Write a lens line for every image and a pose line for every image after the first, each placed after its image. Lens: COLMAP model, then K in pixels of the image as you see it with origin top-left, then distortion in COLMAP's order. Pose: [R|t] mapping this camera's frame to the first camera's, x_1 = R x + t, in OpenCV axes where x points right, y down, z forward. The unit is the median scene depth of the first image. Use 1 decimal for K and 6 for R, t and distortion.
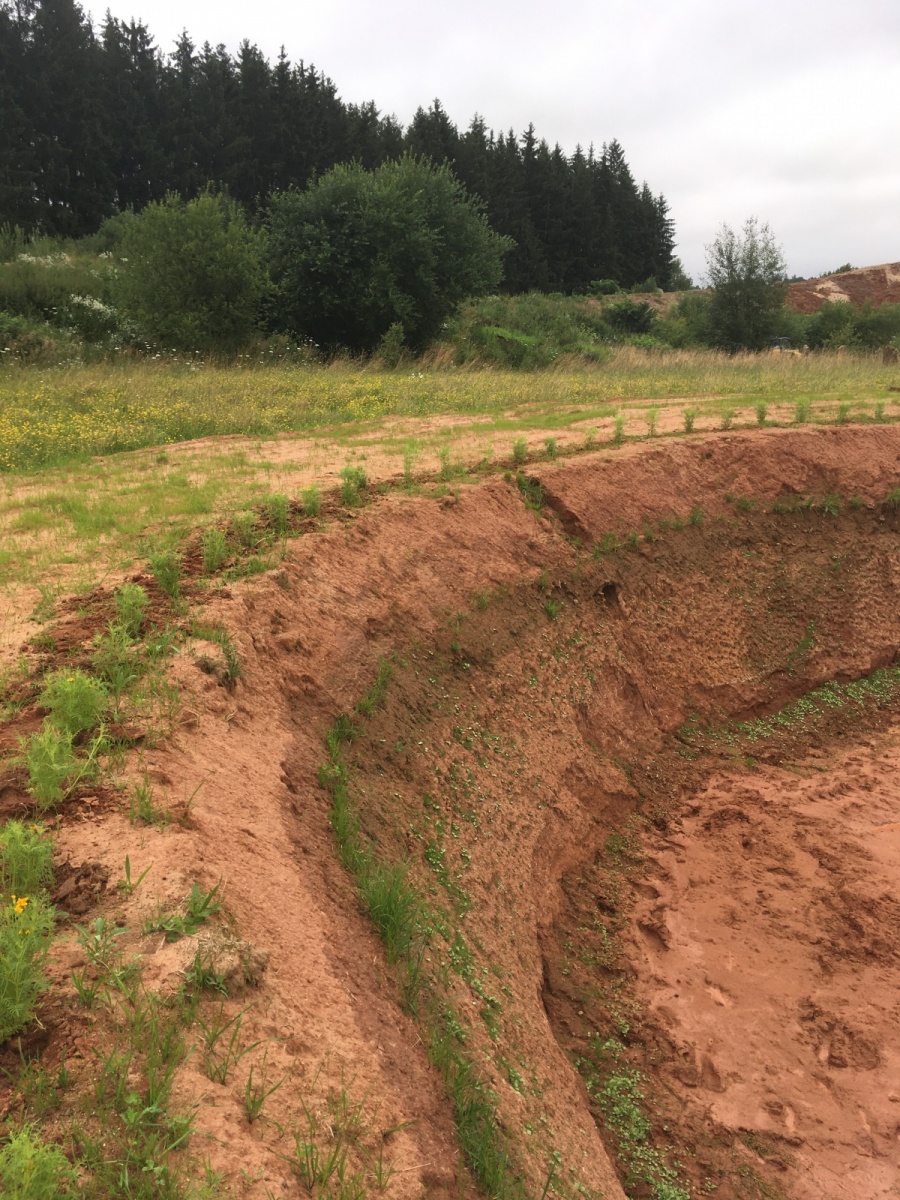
lens RADIAL K [[966.5, 0, 487.4], [0, 966.5, 602.9], [0, 0, 1]] dist [0.081768, -0.106541]
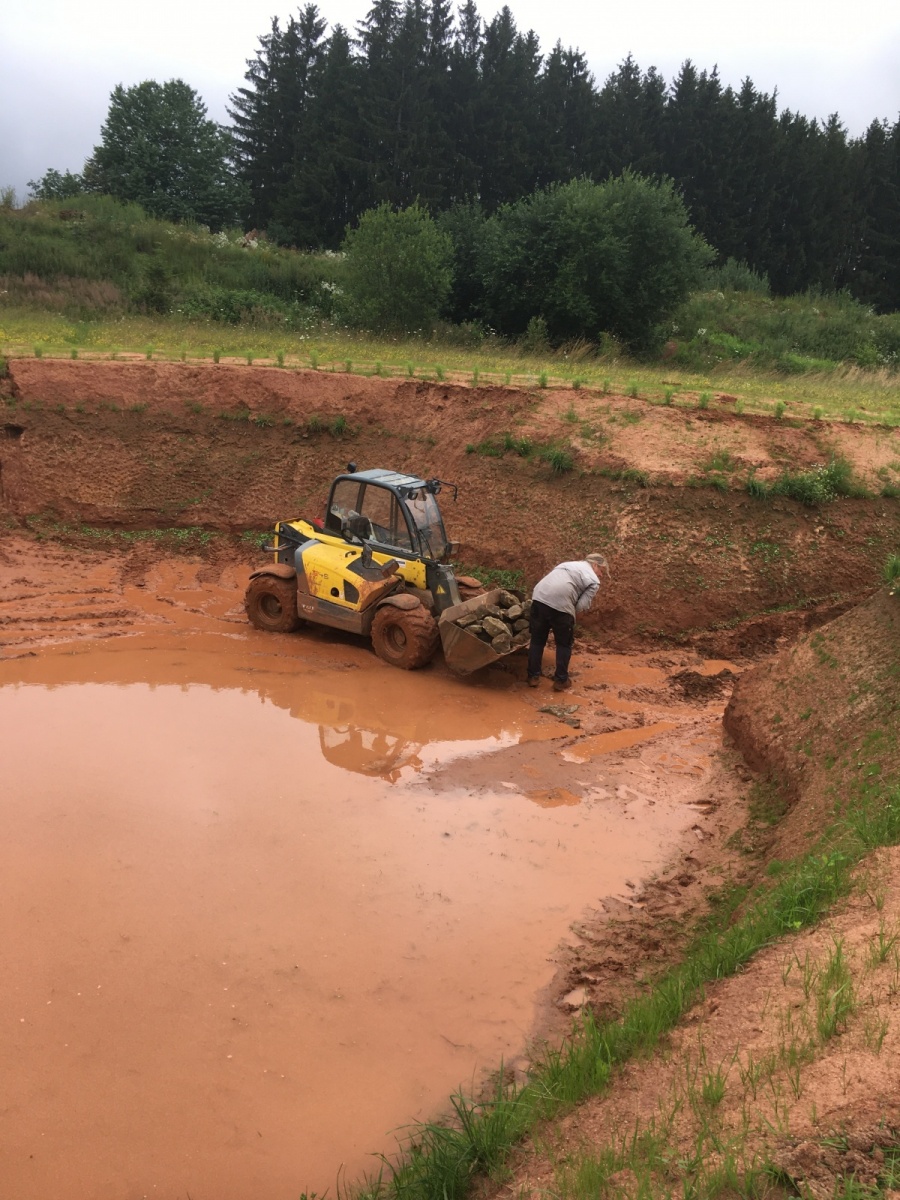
lens RADIAL K [[966.5, 0, 487.4], [0, 966.5, 602.9], [0, 0, 1]] dist [0.081768, -0.106541]
pose [[0.887474, 0.186354, -0.421499, 0.380474], [-0.190964, 0.981086, 0.031683, 0.016864], [0.419431, 0.052373, 0.906275, -0.045426]]
